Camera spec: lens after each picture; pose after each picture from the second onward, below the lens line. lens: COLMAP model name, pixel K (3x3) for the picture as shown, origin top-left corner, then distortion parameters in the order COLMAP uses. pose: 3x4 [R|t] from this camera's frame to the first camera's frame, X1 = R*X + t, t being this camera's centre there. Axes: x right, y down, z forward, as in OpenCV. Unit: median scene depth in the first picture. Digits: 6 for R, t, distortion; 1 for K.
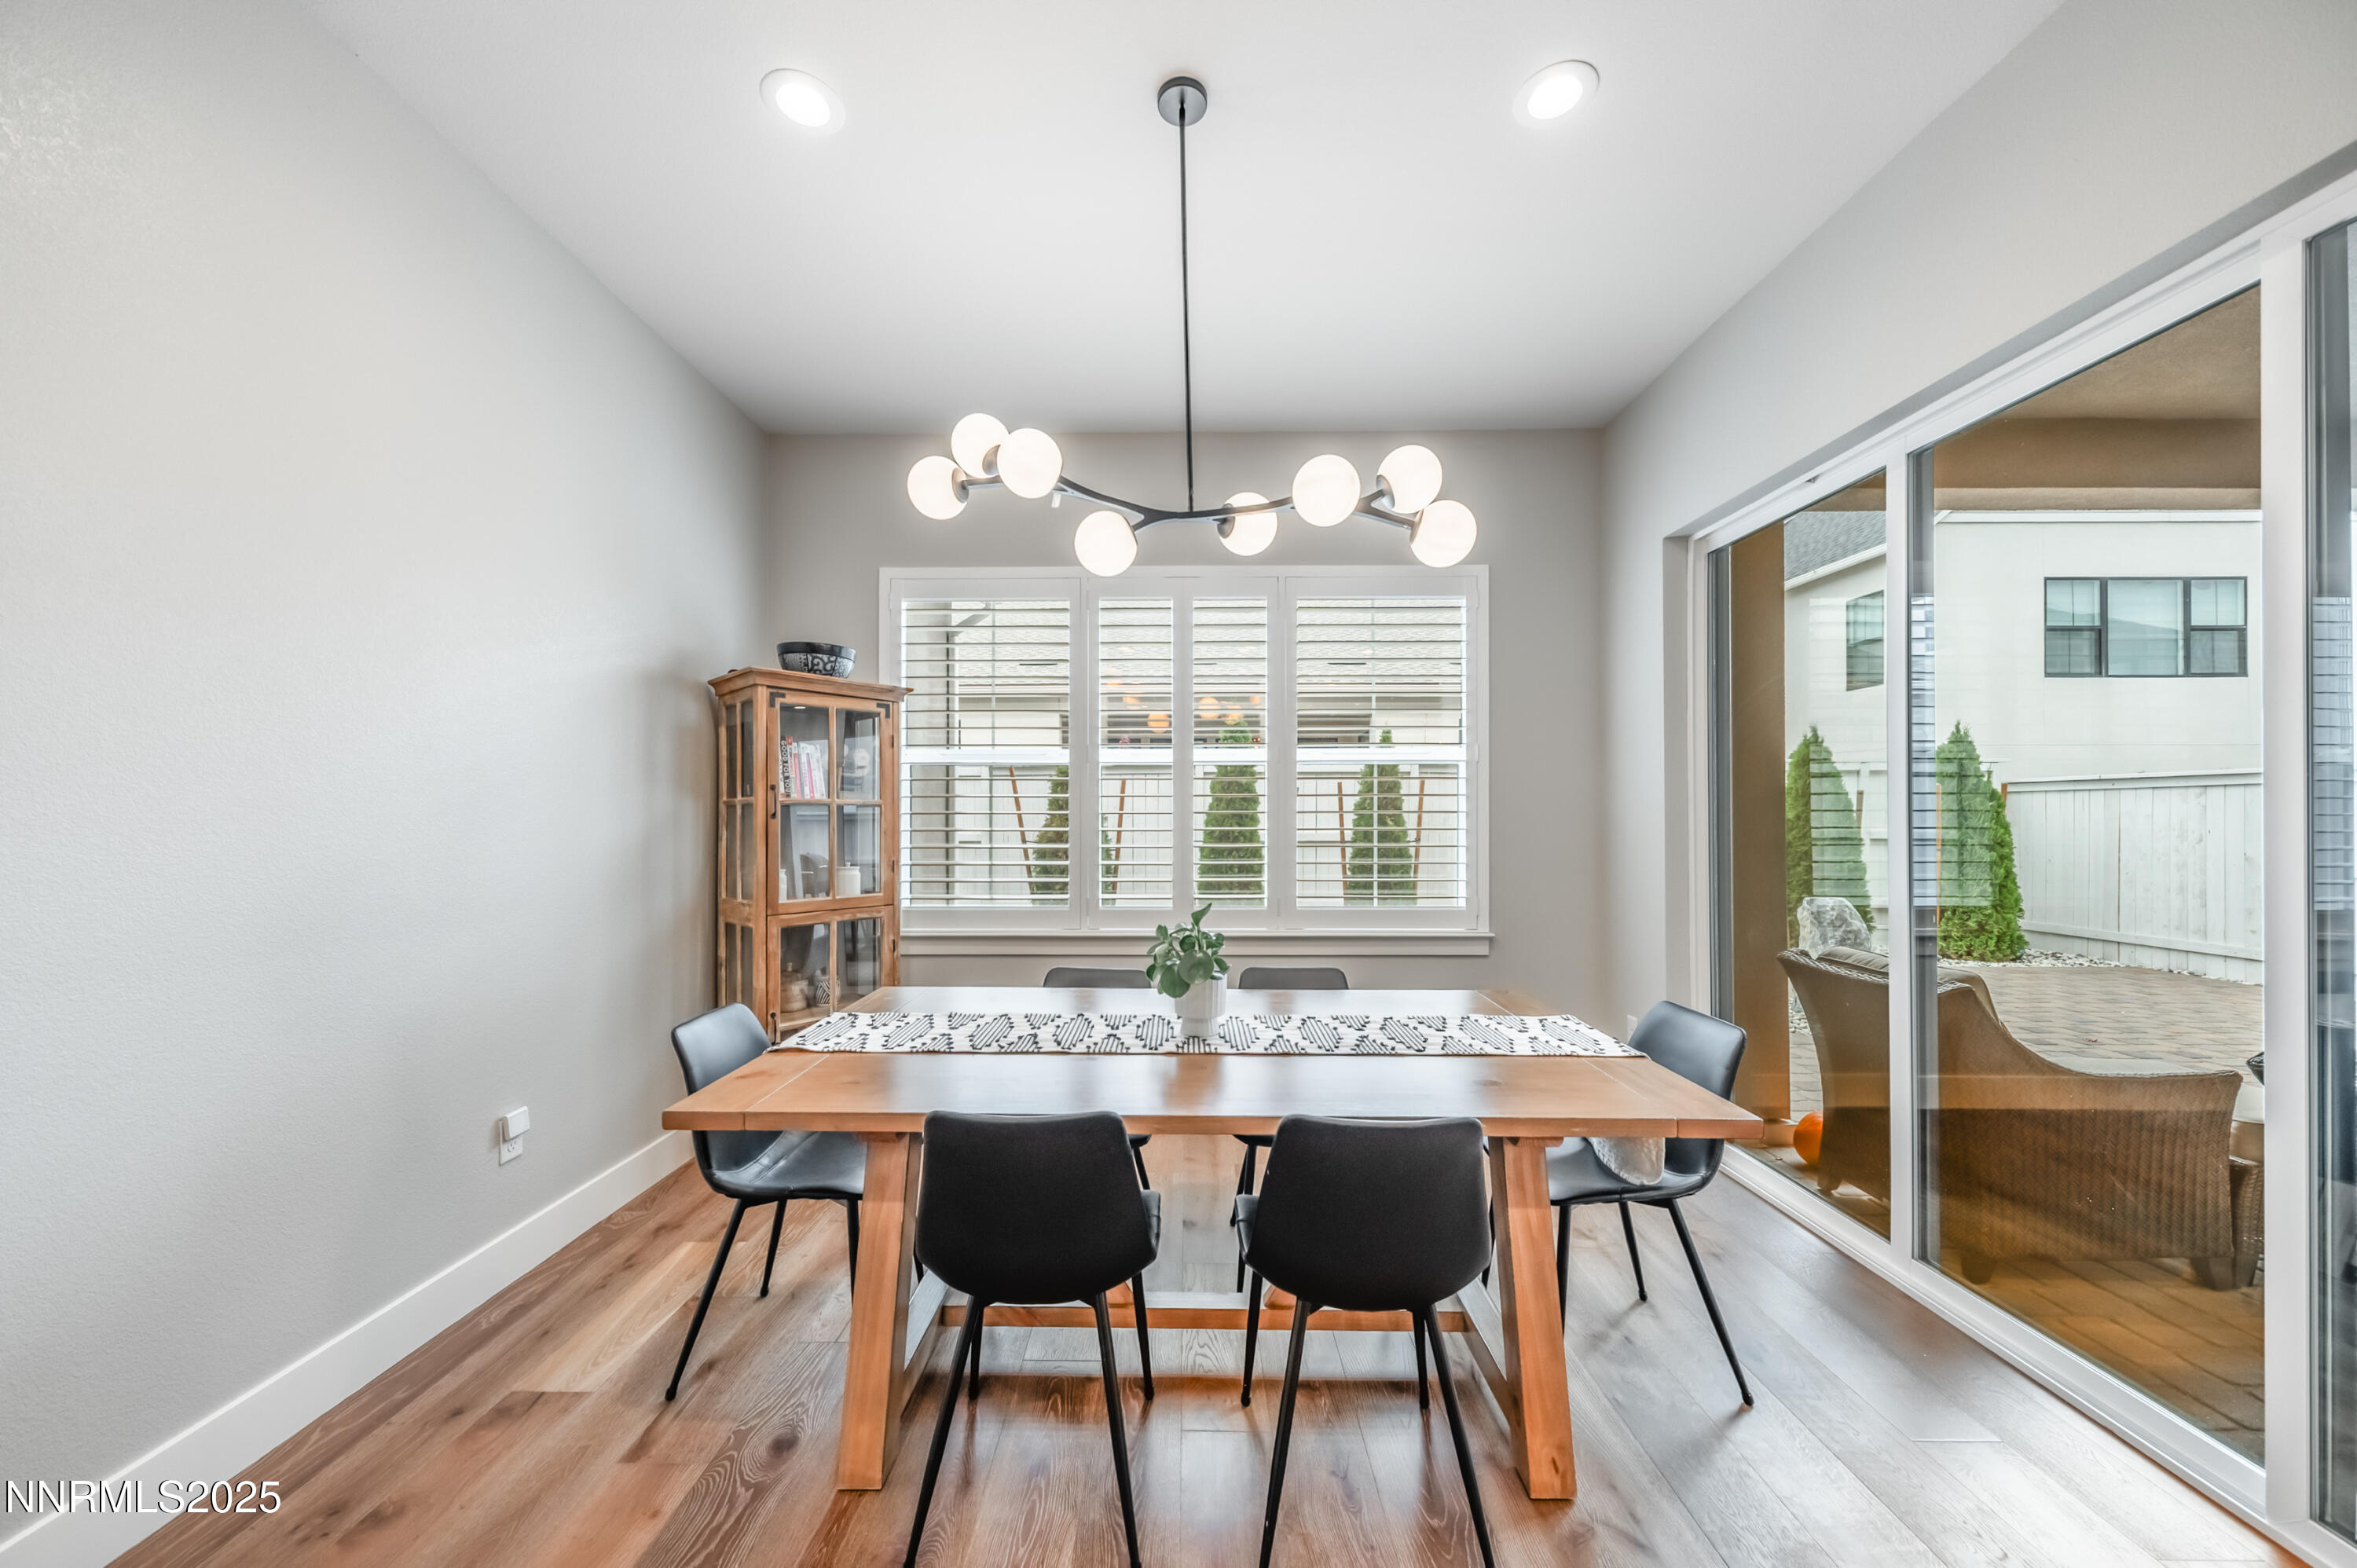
lens RADIAL K [[825.6, 0, 1170.6], [0, 825.6, 805.8], [0, 0, 1]] dist [0.002791, -0.000247]
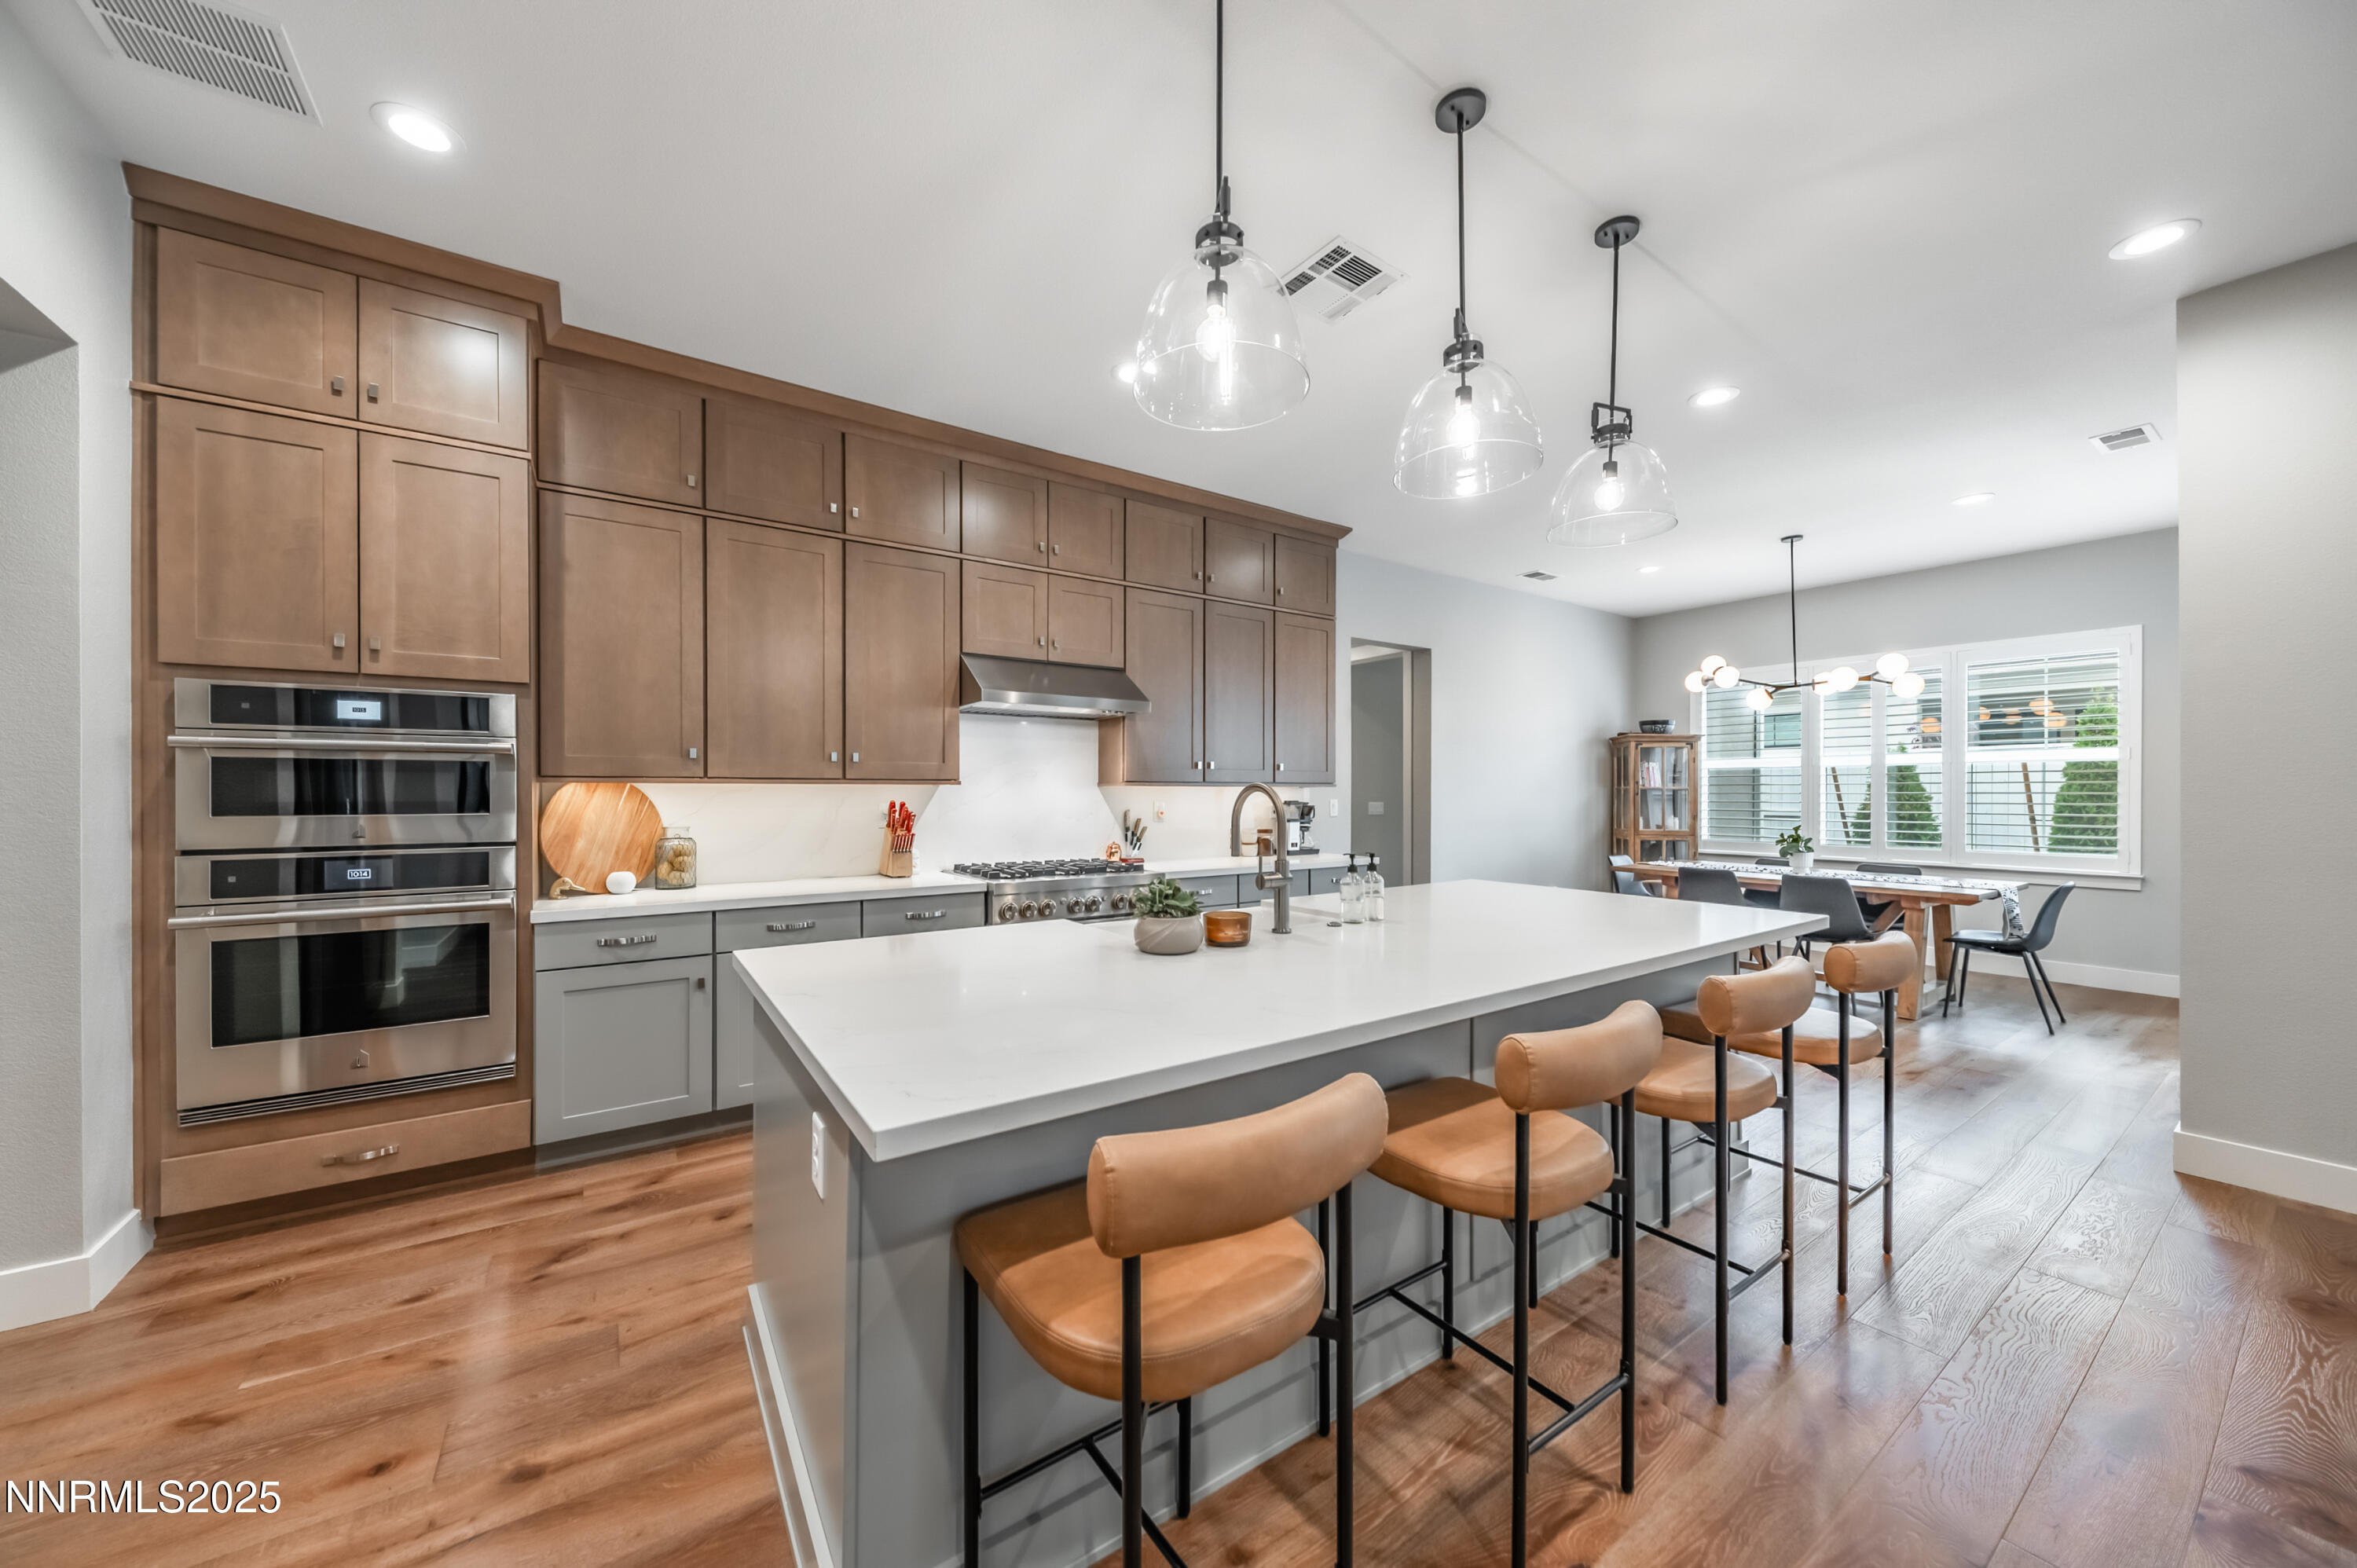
lens RADIAL K [[825.6, 0, 1166.1], [0, 825.6, 801.2], [0, 0, 1]] dist [0.002791, -0.000247]
pose [[0.569253, 0.007756, -0.822126, 0.682995], [0.007463, 0.999866, 0.014600, -0.014095], [0.822129, -0.014446, 0.569119, -1.428228]]
